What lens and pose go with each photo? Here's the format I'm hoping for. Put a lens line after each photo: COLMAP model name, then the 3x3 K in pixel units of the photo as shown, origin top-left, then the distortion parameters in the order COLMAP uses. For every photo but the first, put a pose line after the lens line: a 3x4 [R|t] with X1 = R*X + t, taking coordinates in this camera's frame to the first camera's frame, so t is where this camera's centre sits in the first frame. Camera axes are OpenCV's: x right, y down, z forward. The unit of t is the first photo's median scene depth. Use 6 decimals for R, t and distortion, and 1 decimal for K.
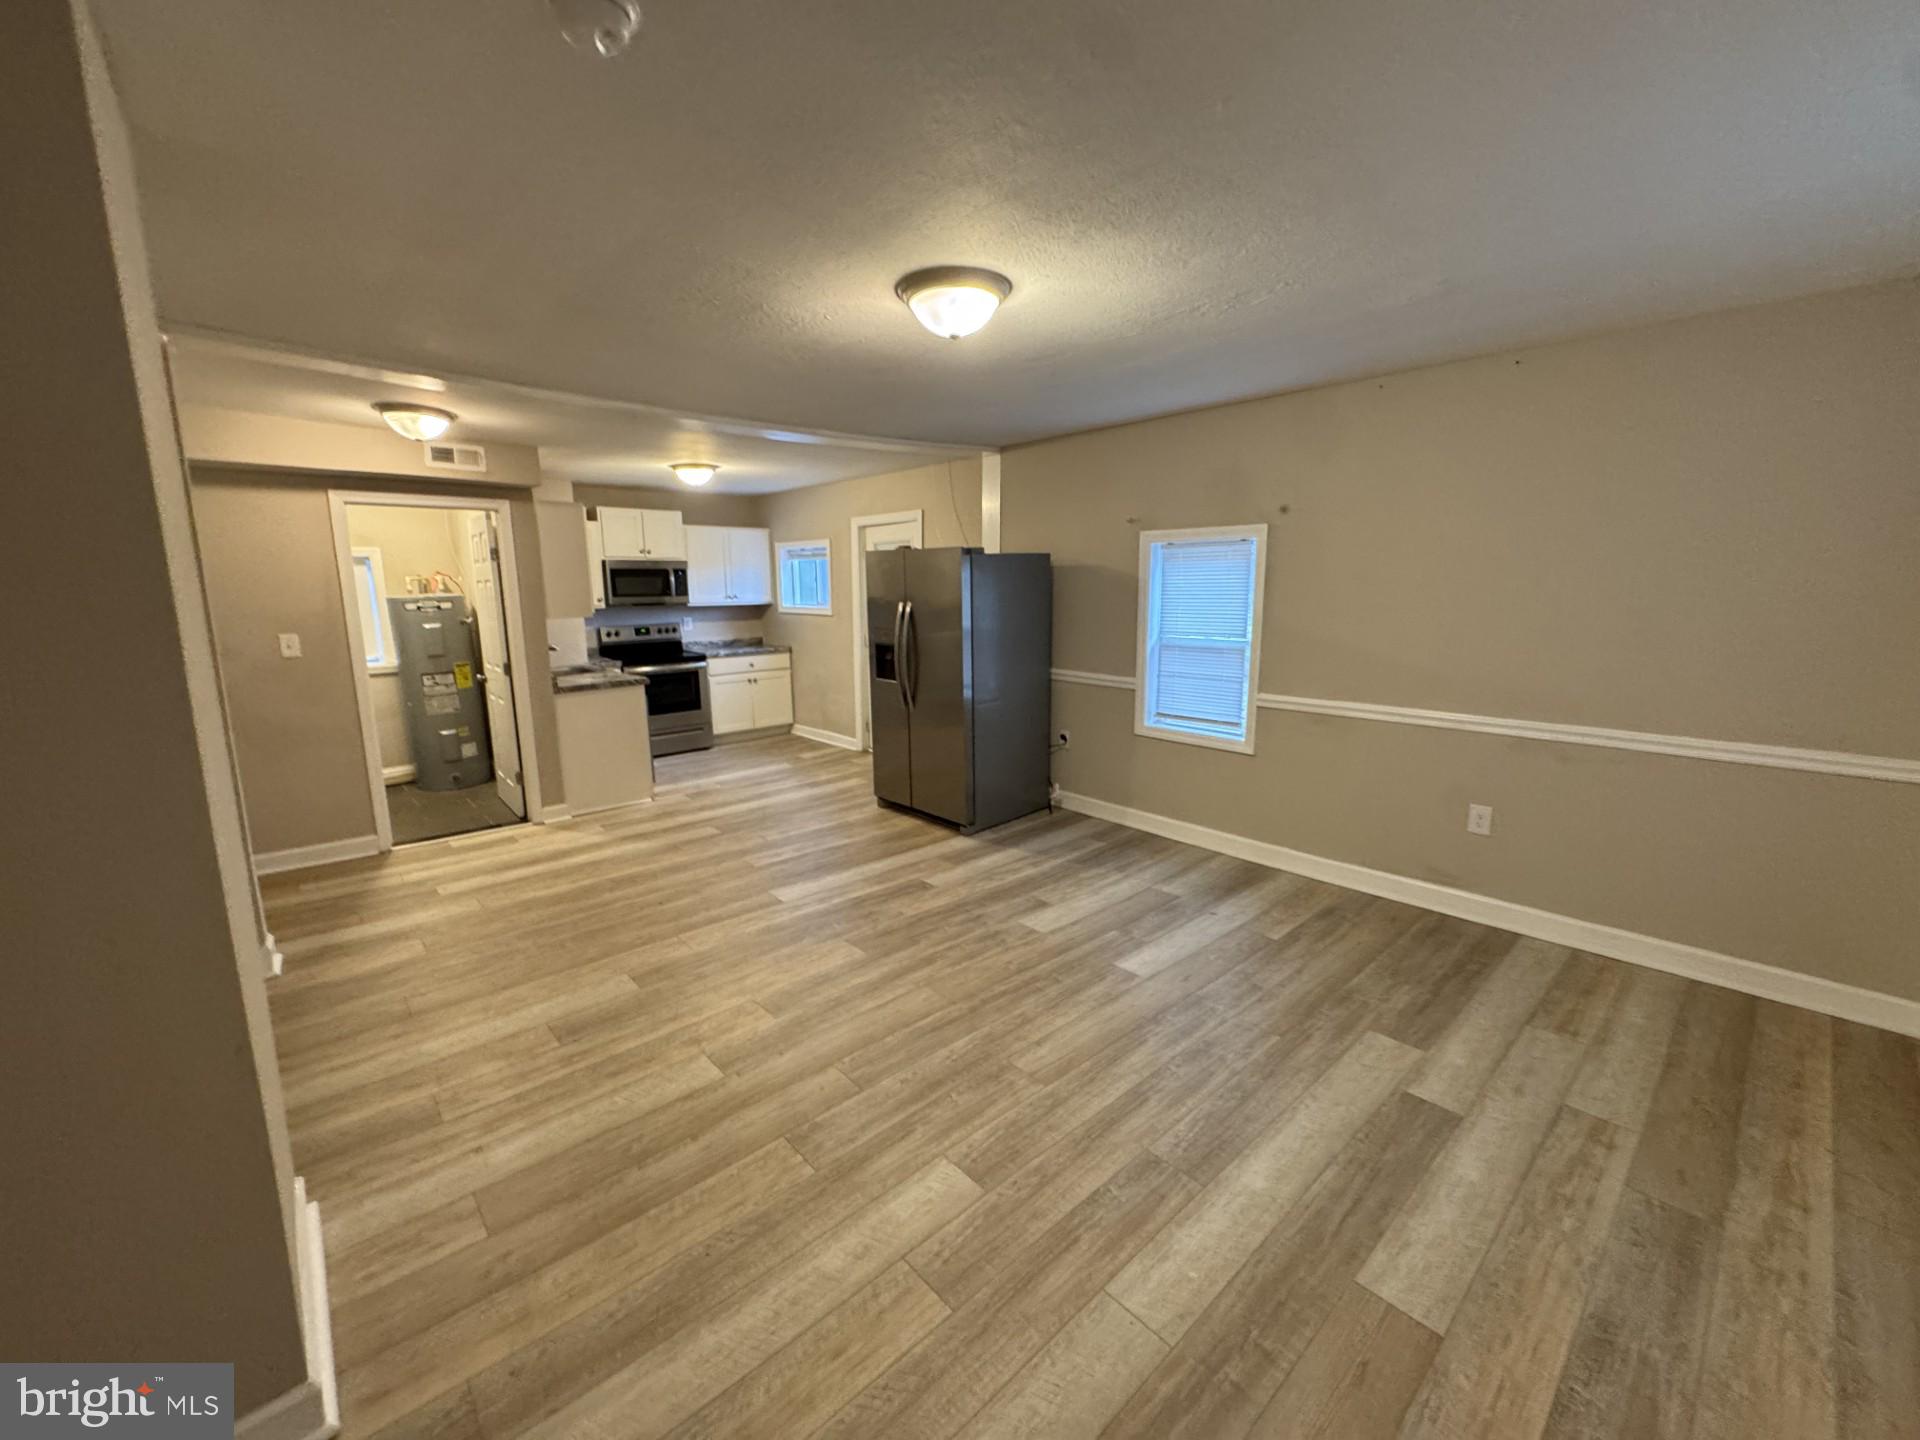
lens RADIAL K [[762.7, 0, 958.6], [0, 762.7, 719.1], [0, 0, 1]] dist [-0.001399, -0.000631]
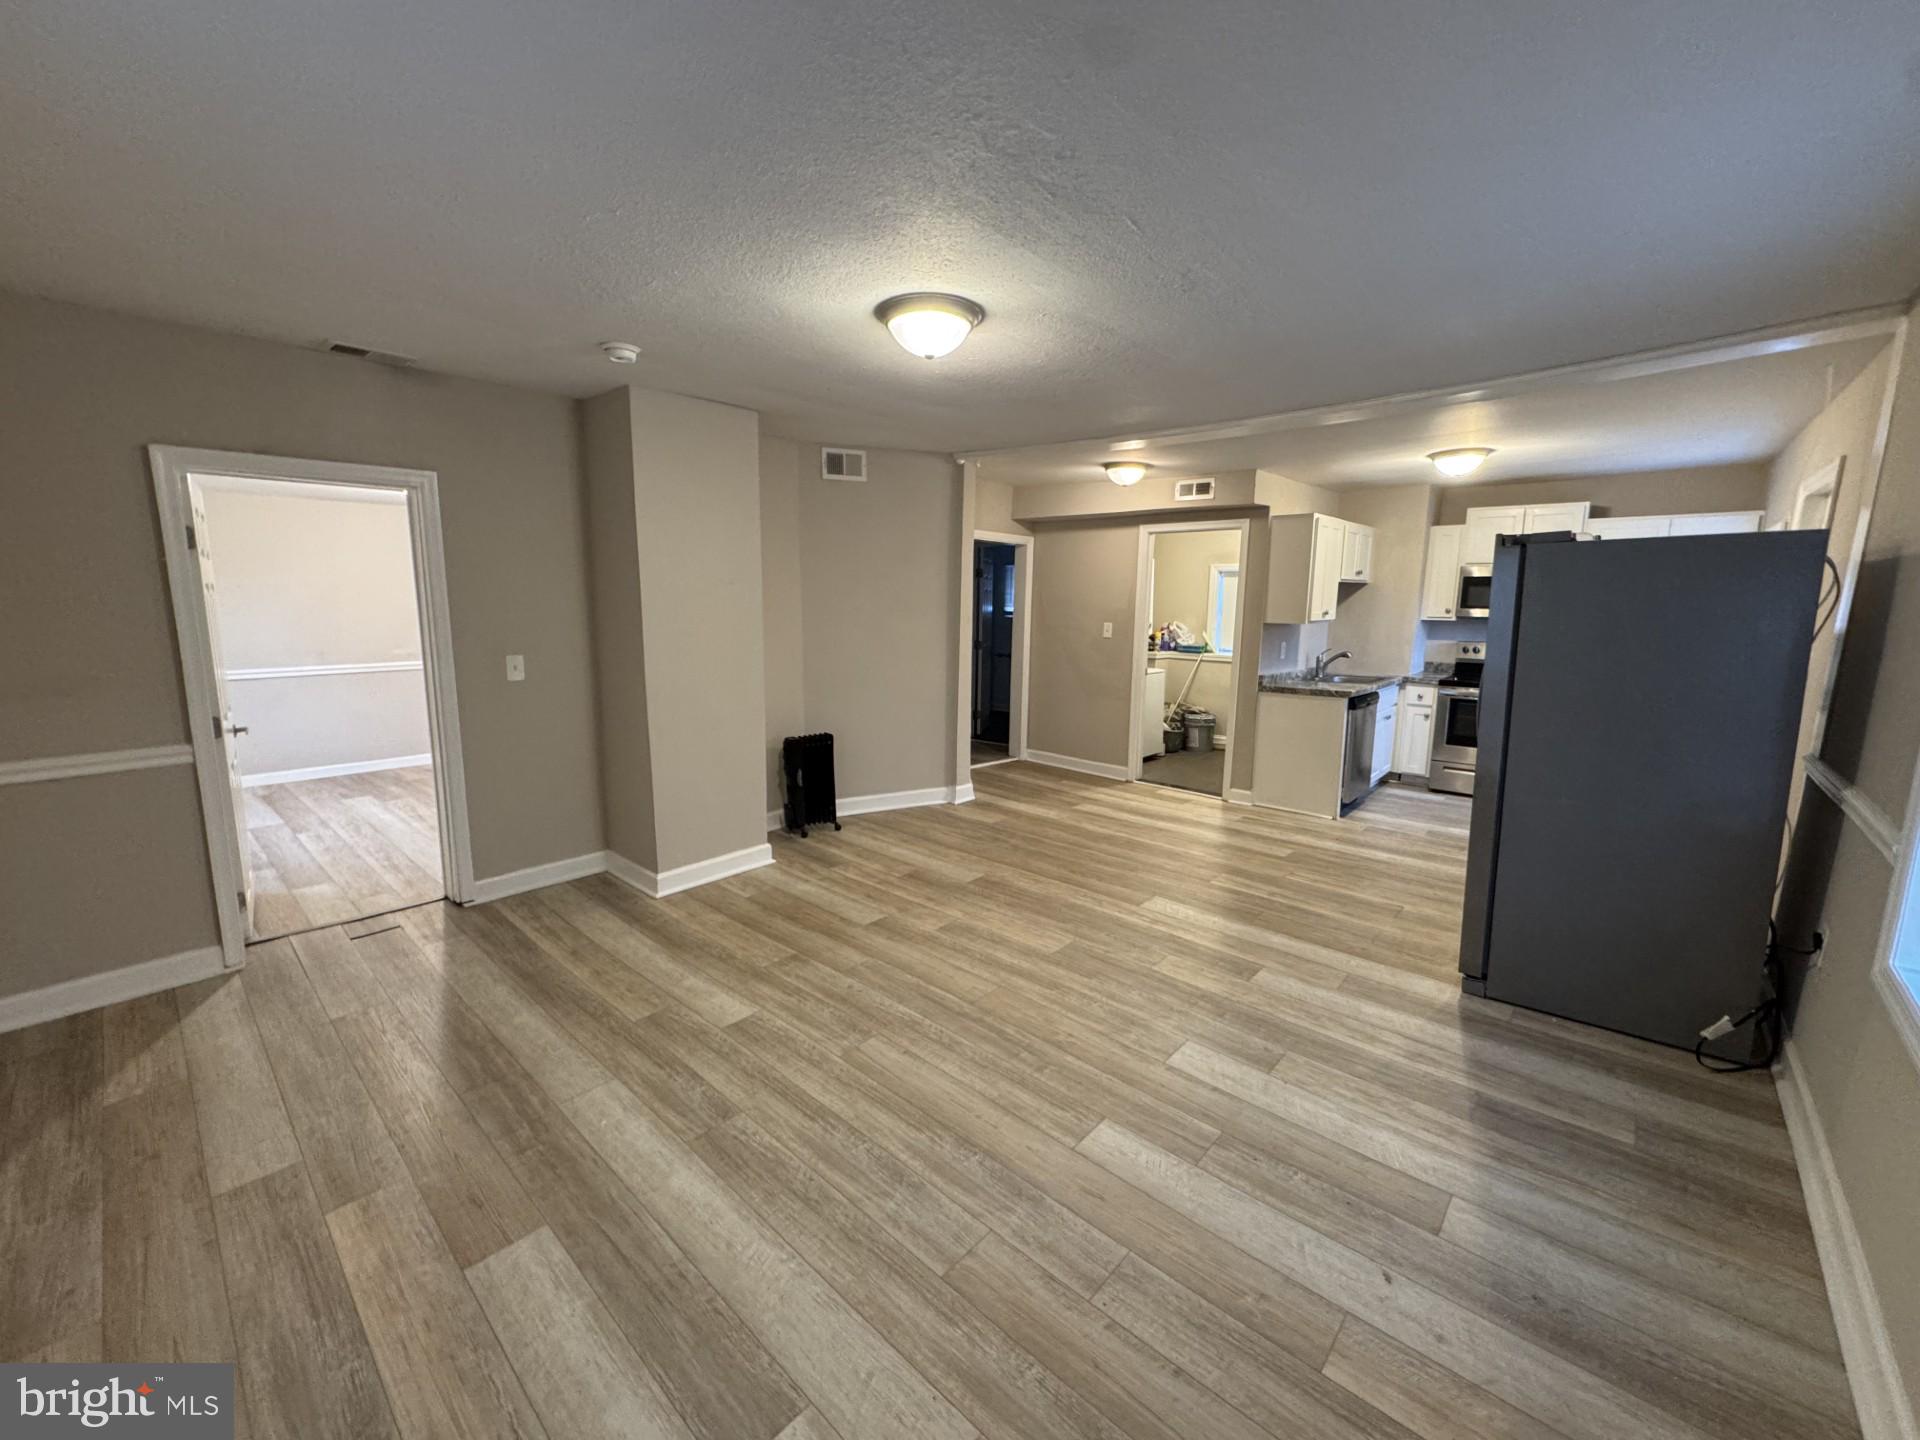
lens RADIAL K [[762.7, 0, 958.6], [0, 762.7, 719.1], [0, 0, 1]] dist [-0.001399, -0.000631]
pose [[0.105099, 0.166946, -0.980348, 0.676709], [-0.183539, 0.972129, 0.145870, -0.099771], [0.977378, 0.164602, 0.132811, 0.582968]]
